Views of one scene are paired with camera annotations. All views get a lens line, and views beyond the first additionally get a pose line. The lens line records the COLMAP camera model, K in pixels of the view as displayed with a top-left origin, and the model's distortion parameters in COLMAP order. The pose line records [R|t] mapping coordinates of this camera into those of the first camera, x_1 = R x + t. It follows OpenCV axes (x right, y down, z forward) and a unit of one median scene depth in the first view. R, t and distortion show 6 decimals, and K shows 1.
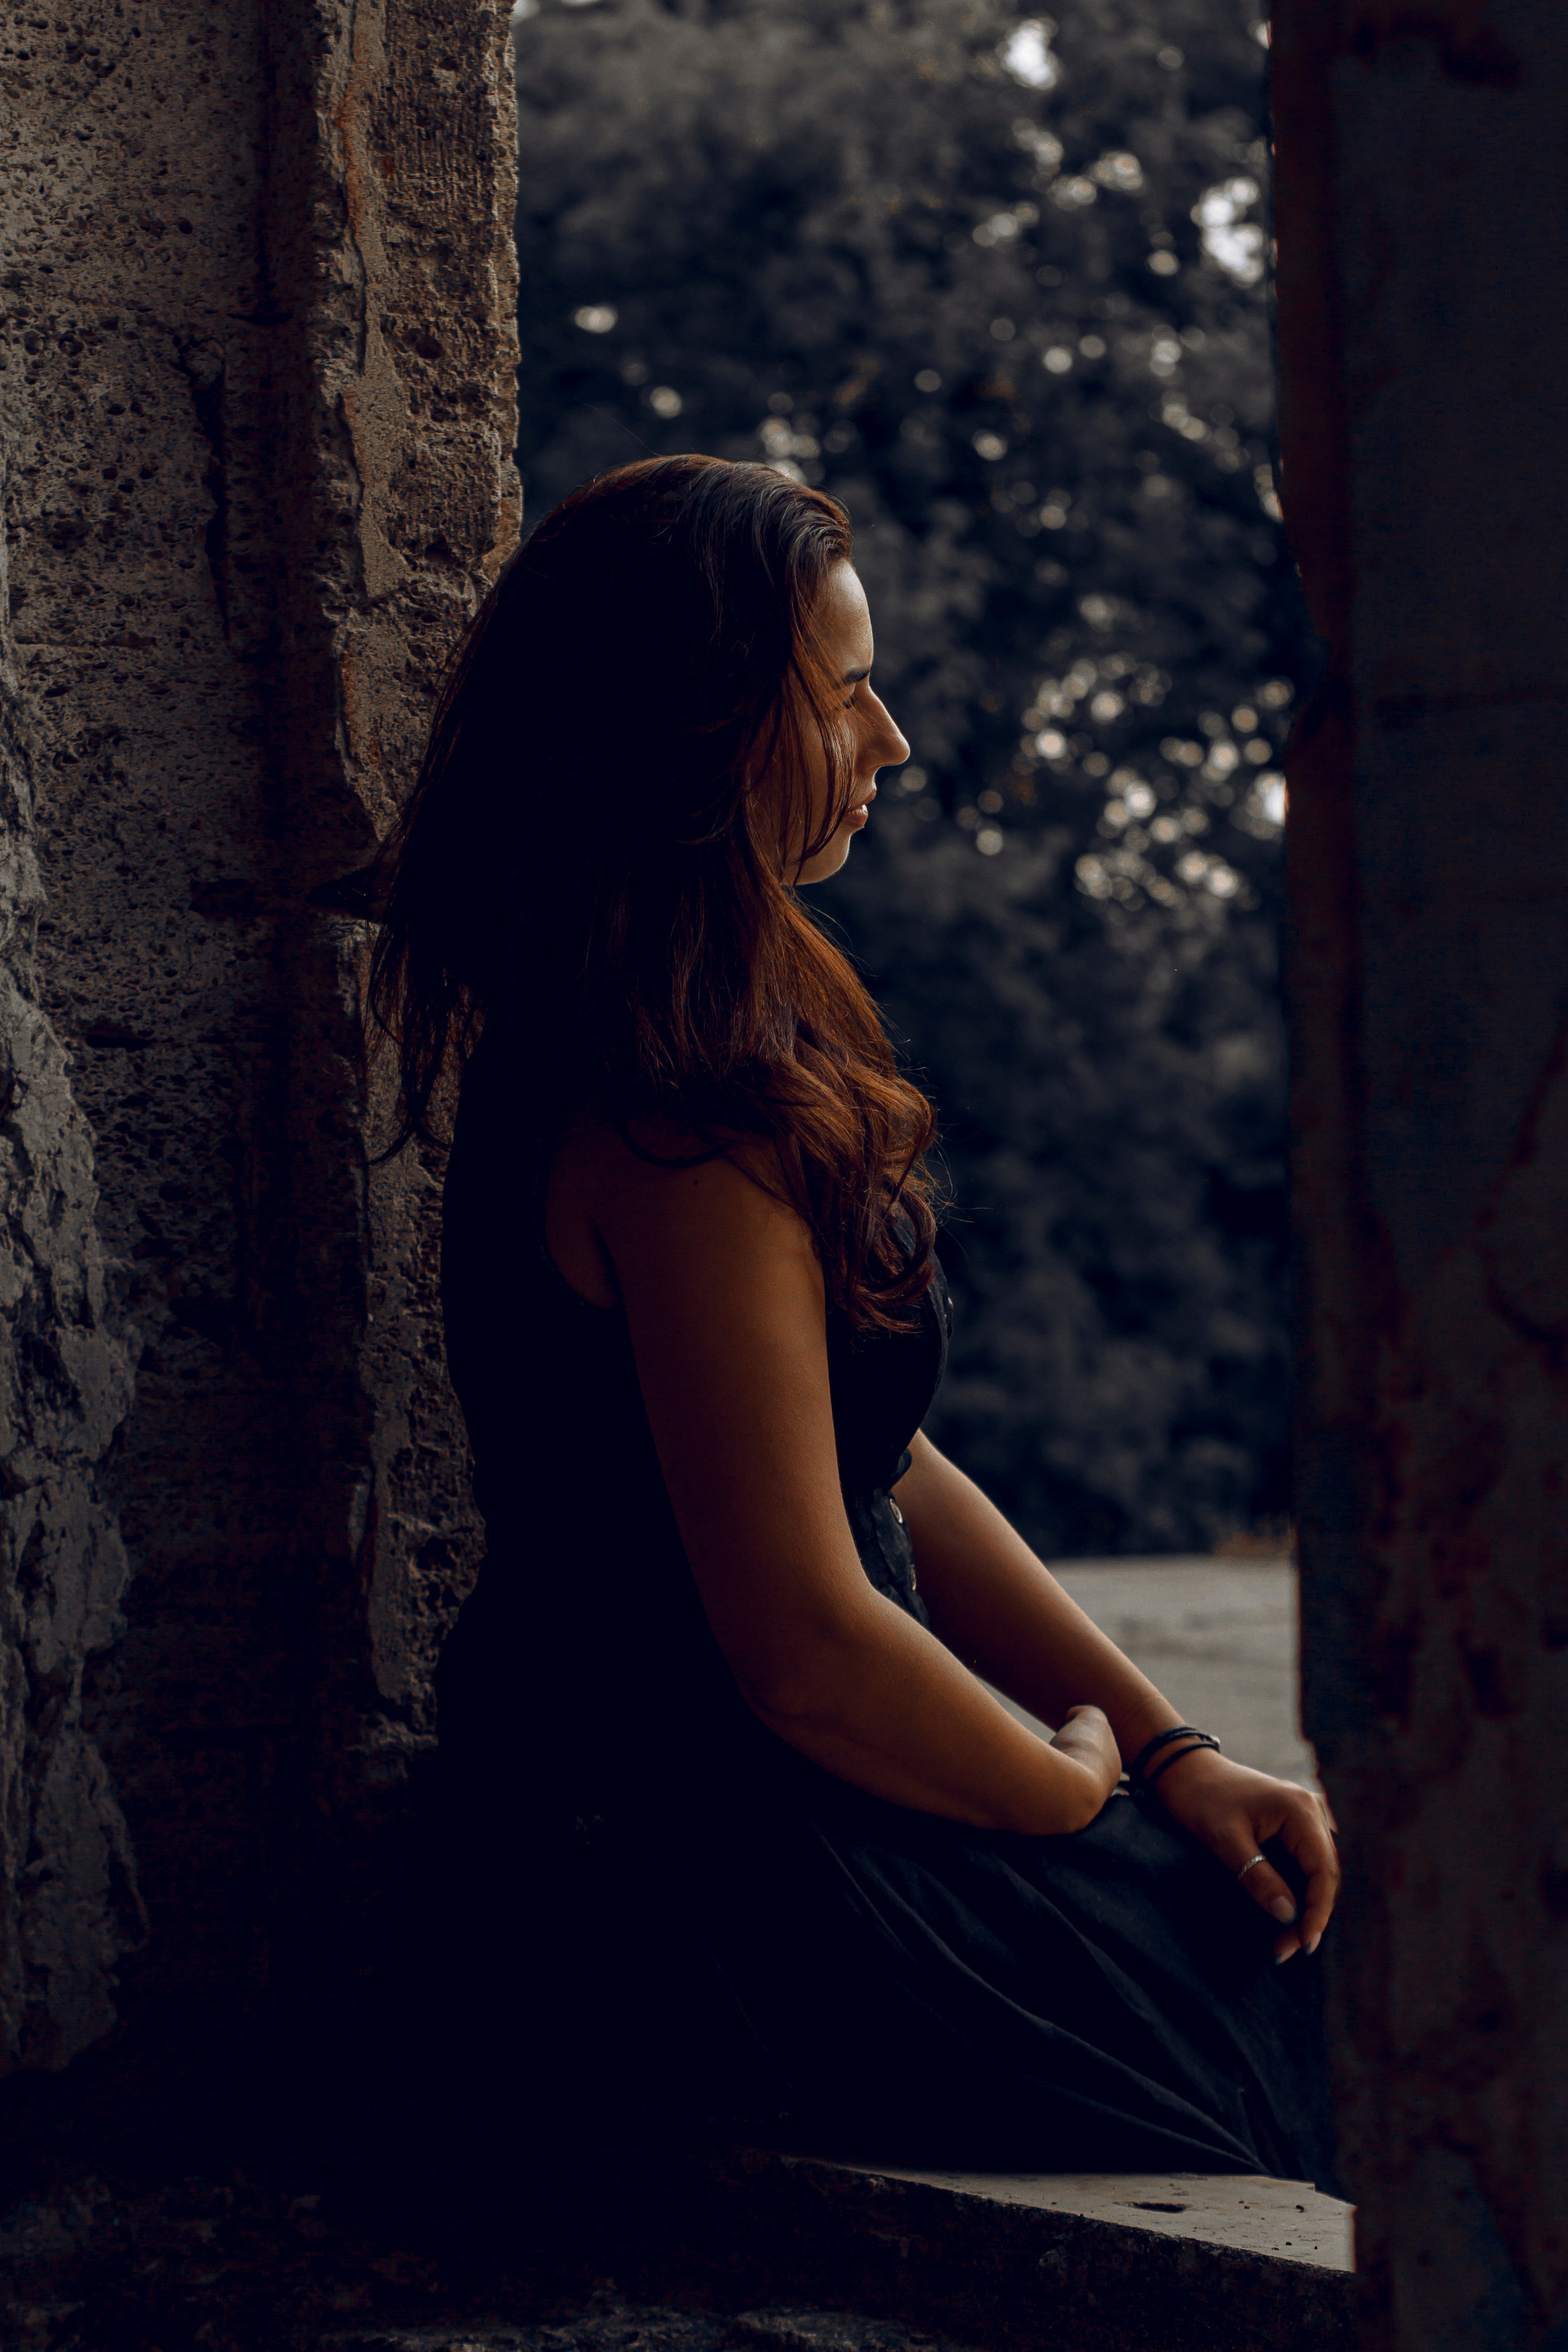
lens RADIAL K [[5533.2, 0, 866.7], [0, 5533.2, 1178.2], [0, 0, 1]] dist [-0.132614, 0.156871]
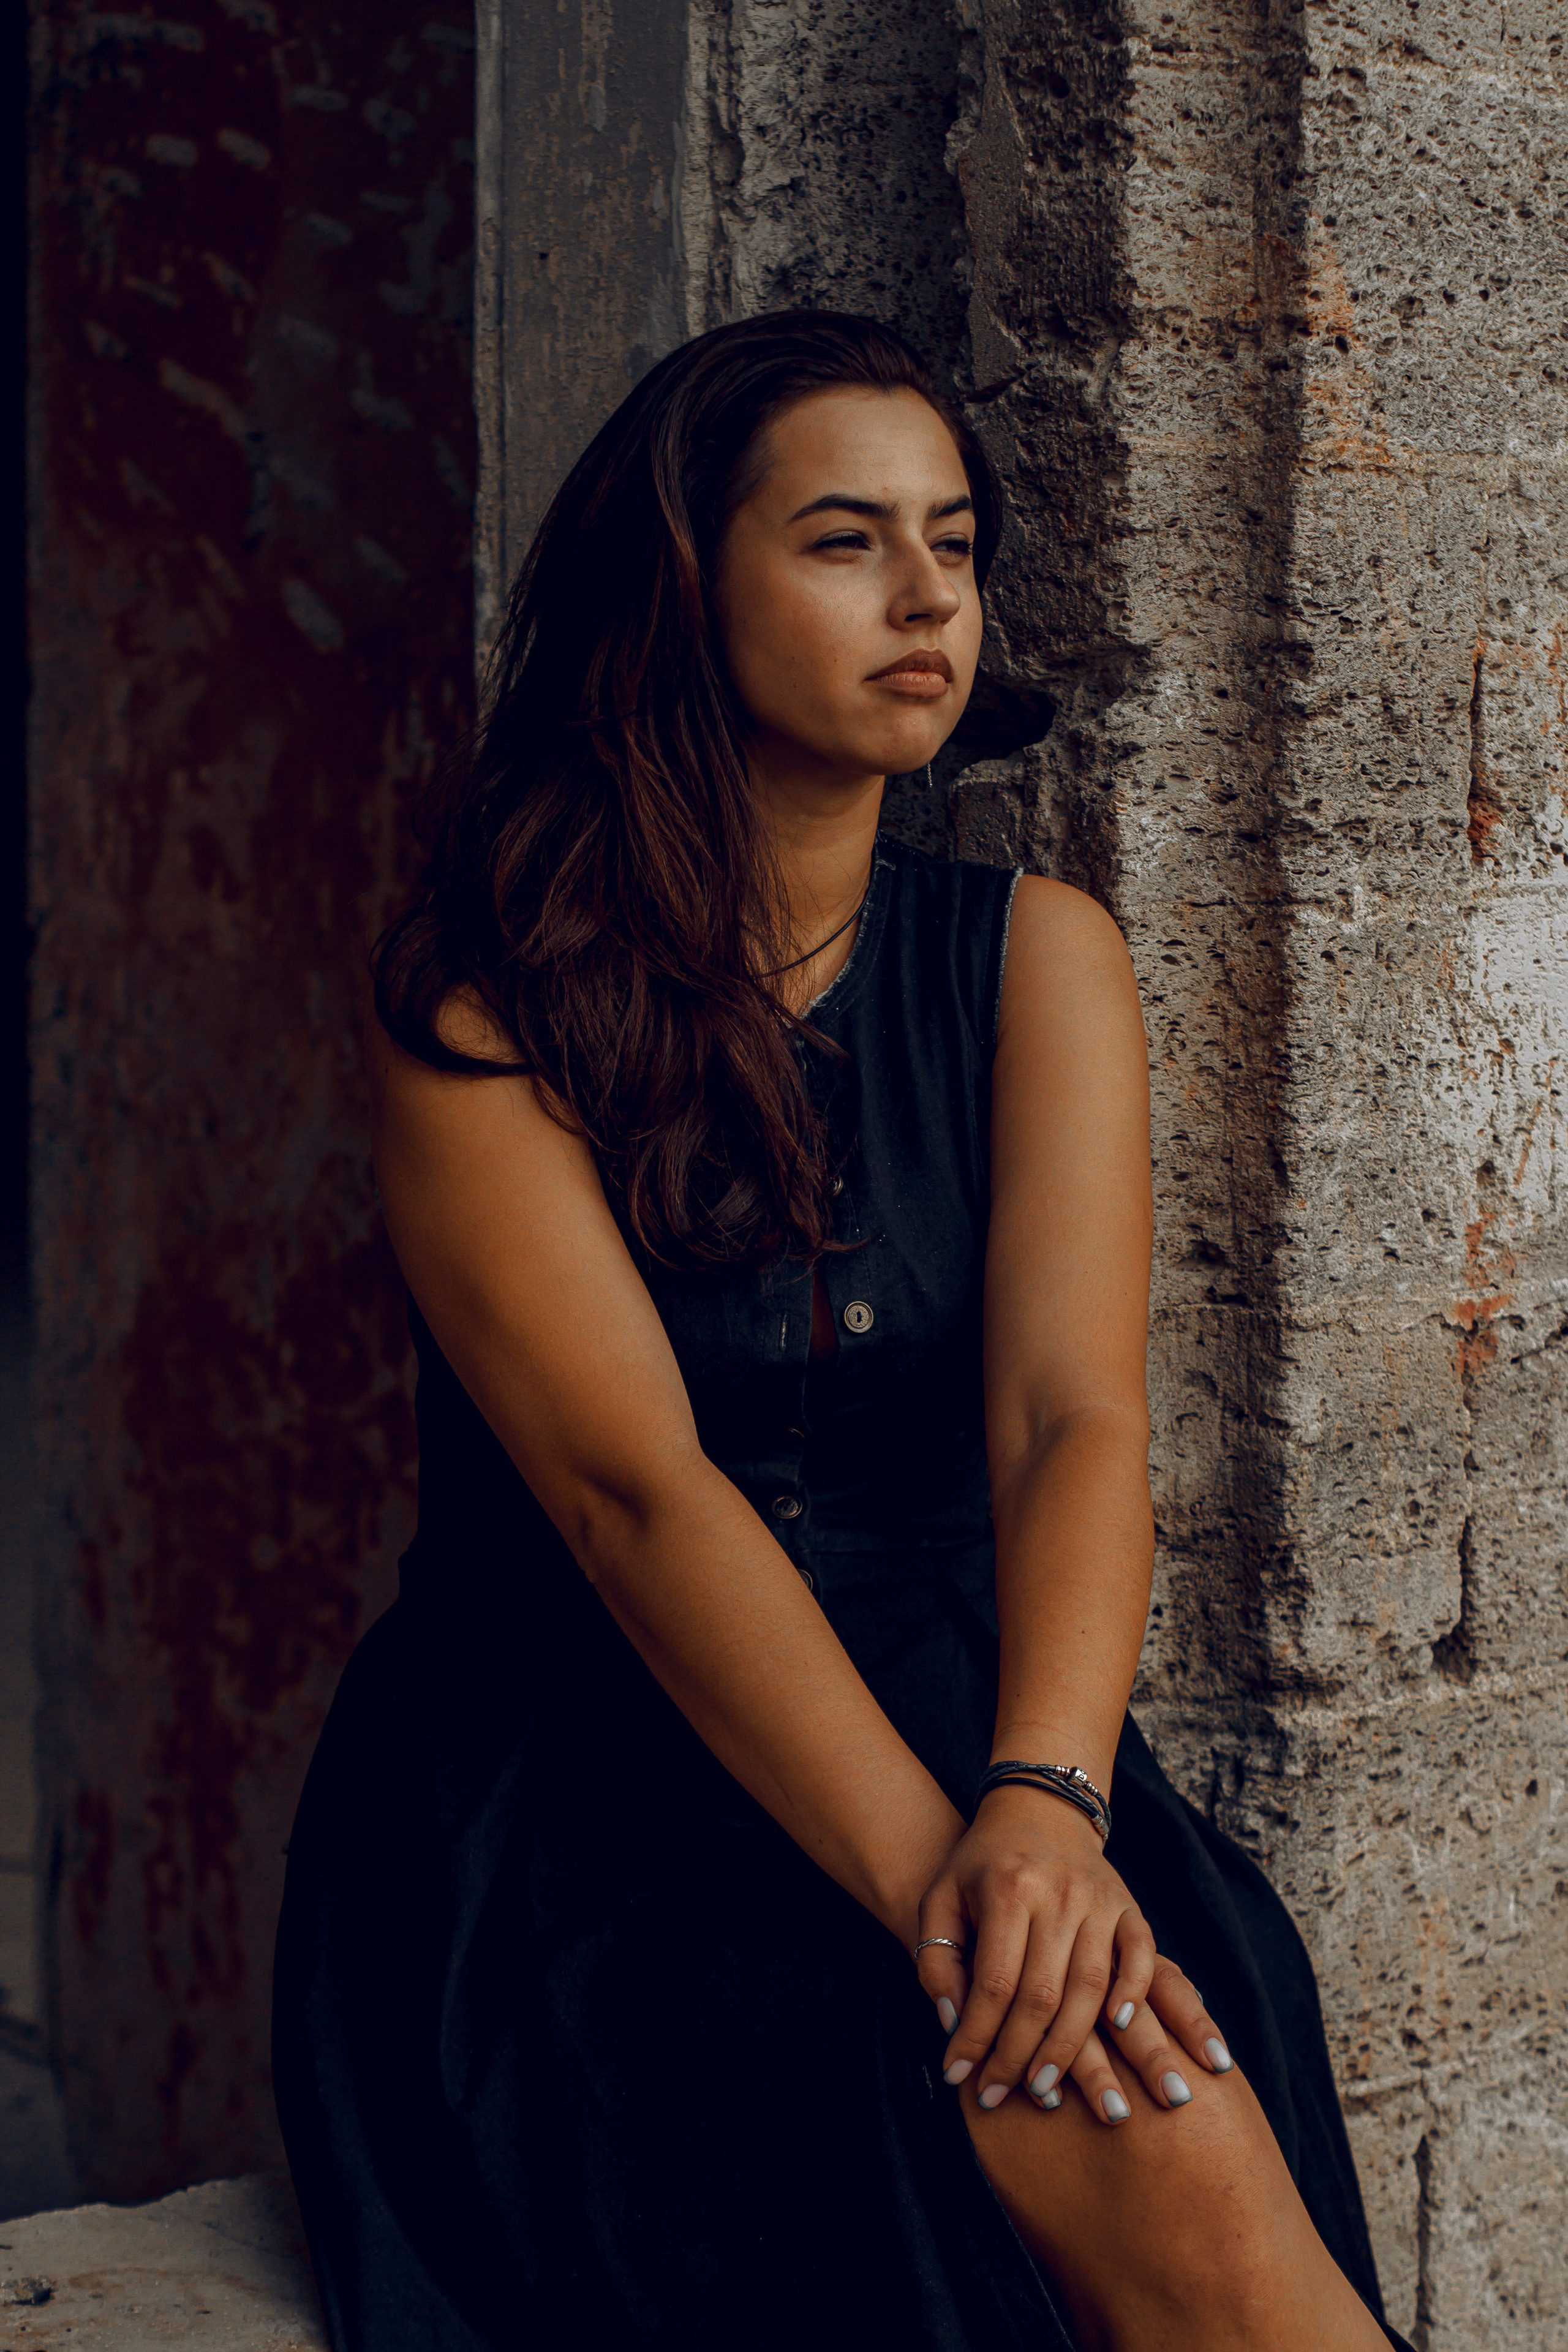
lens RADIAL K [[5533.2, 0, 866.7], [0, 5533.2, 1178.2], [0, 0, 1]] dist [-0.132614, 0.156871]
pose [[0.031704, 0.114475, -0.992920, 0.788009], [-0.014879, 0.993363, 0.114051, -0.080717], [0.999387, 0.011158, 0.033197, 0.955132]]
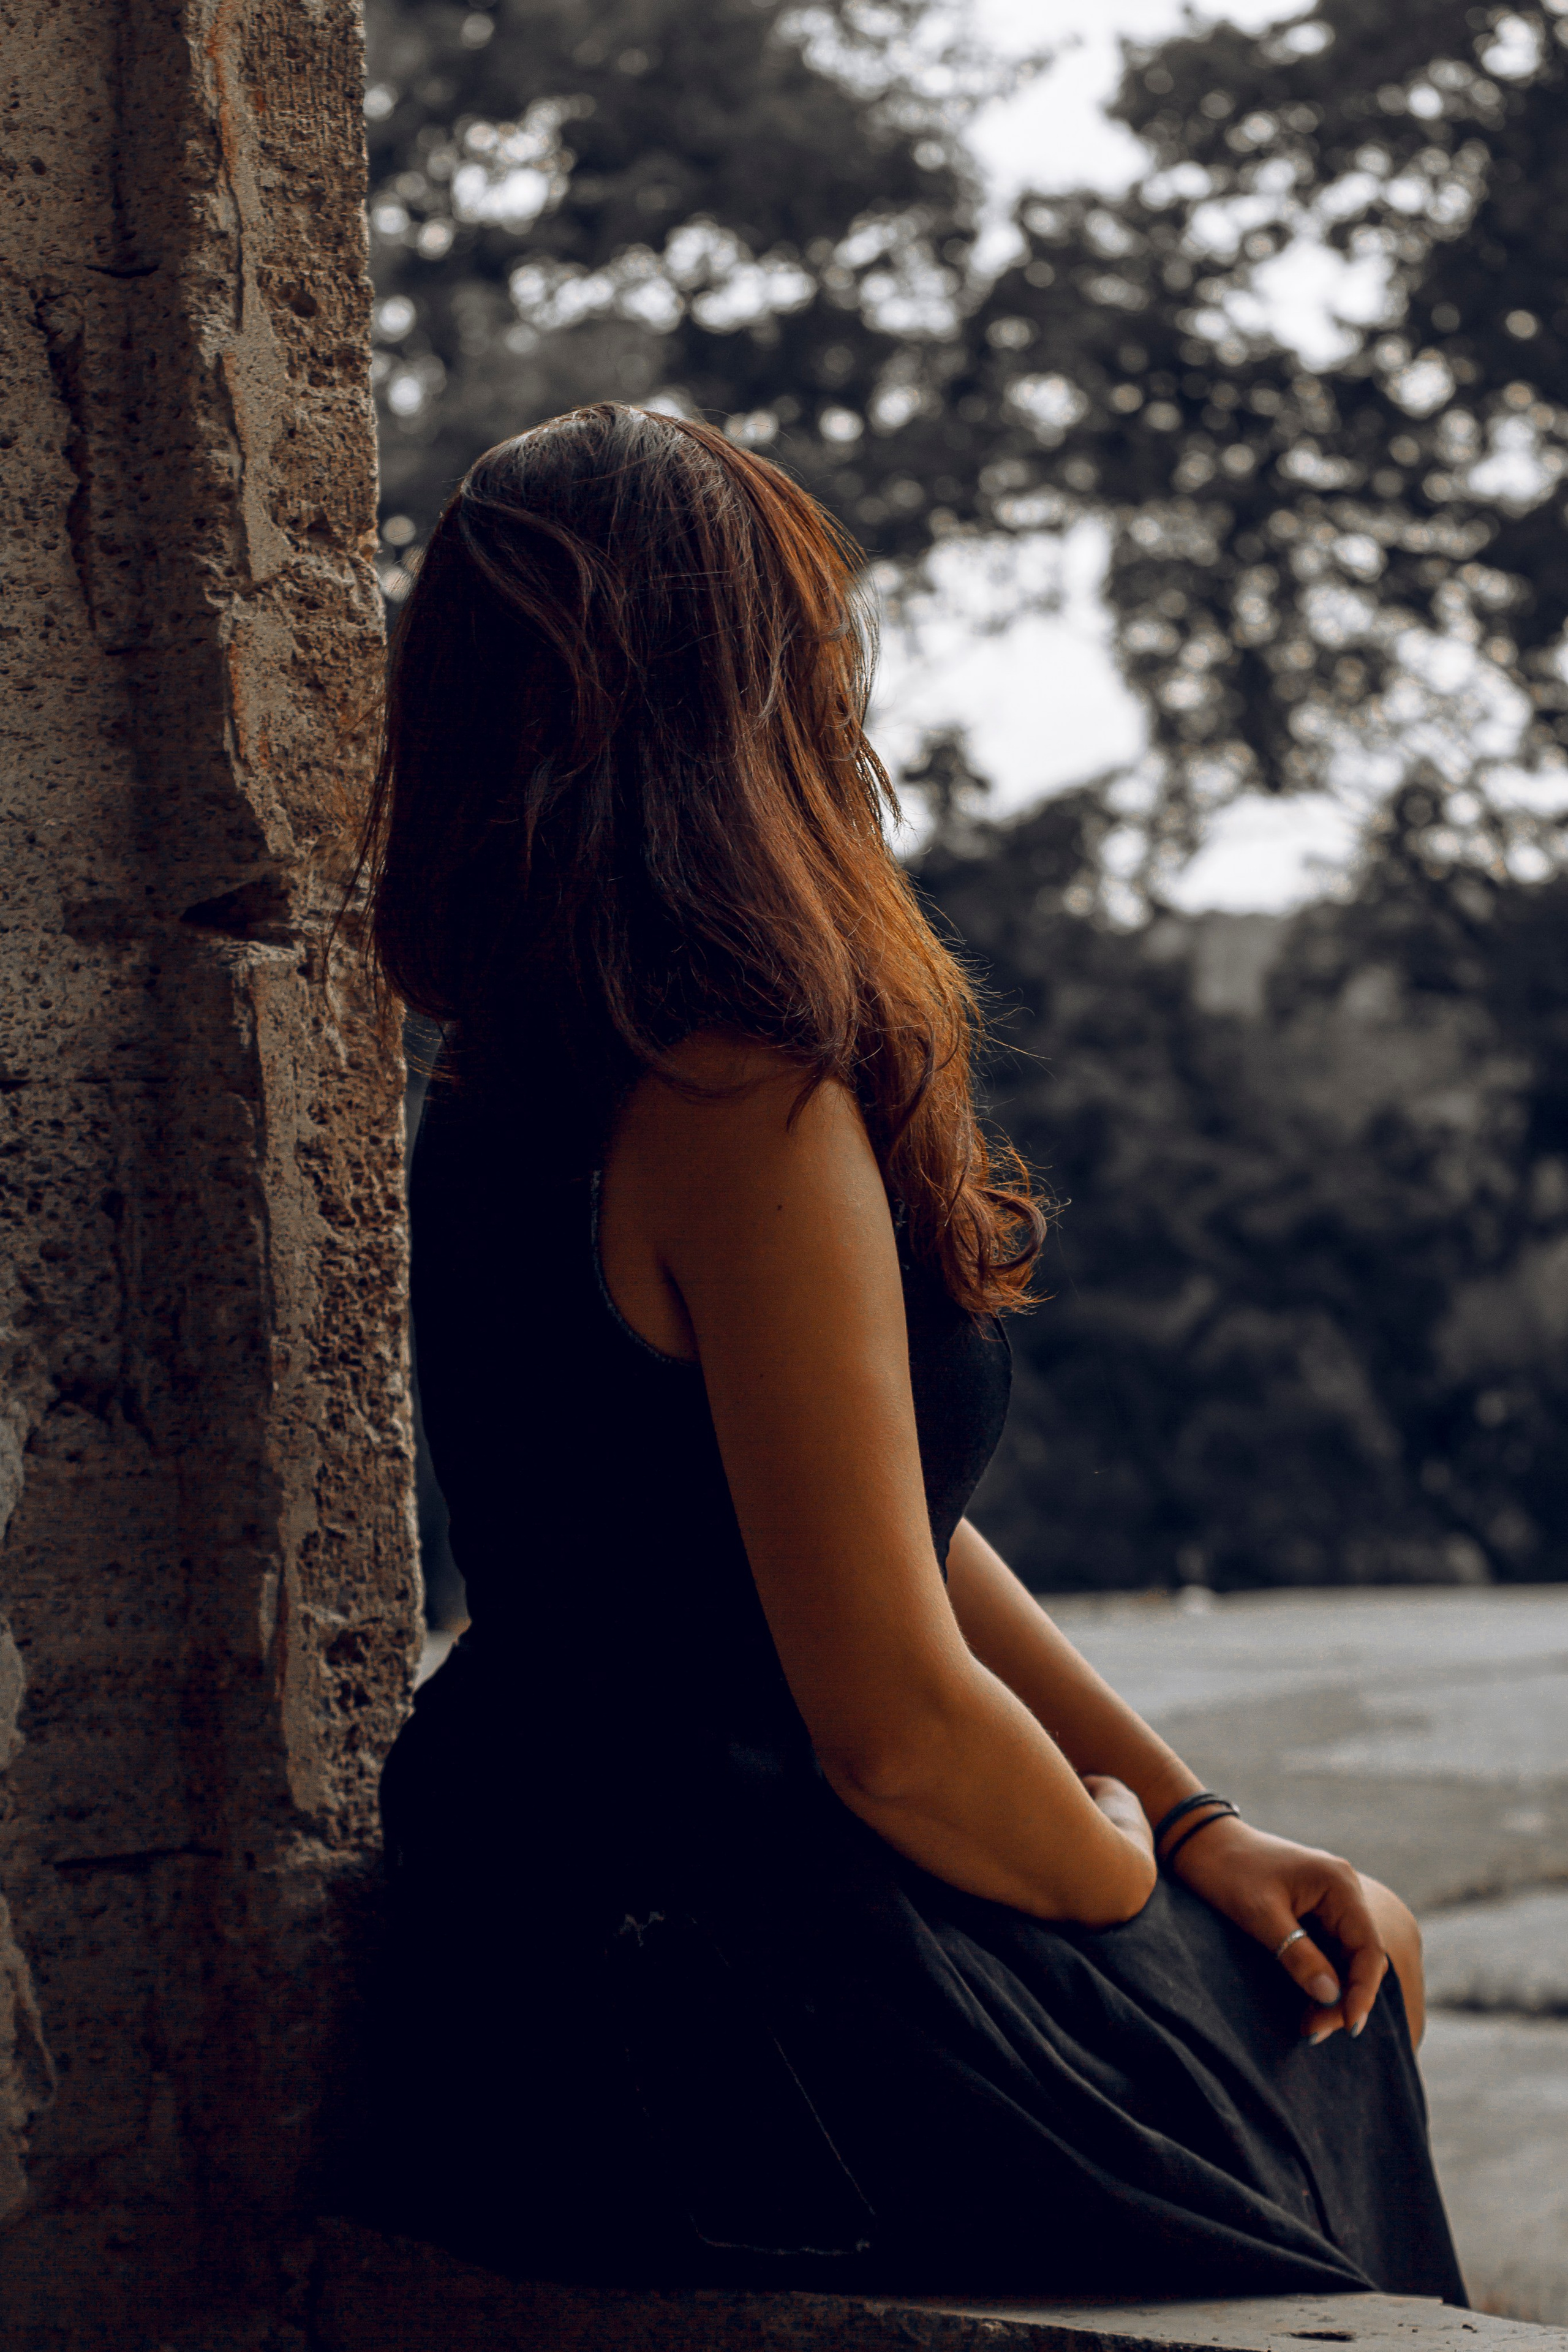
lens RADIAL K [[5533.2, 0, 866.7], [0, 5533.2, 1178.2], [0, 0, 1]] dist [-0.132614, 0.156871]
pose [[0.985643, -0.024442, 0.167065, -0.144029], [0.026892, 0.999561, -0.012415, 0.005269], [-0.166688, 0.016730, 0.985868, 0.103671]]
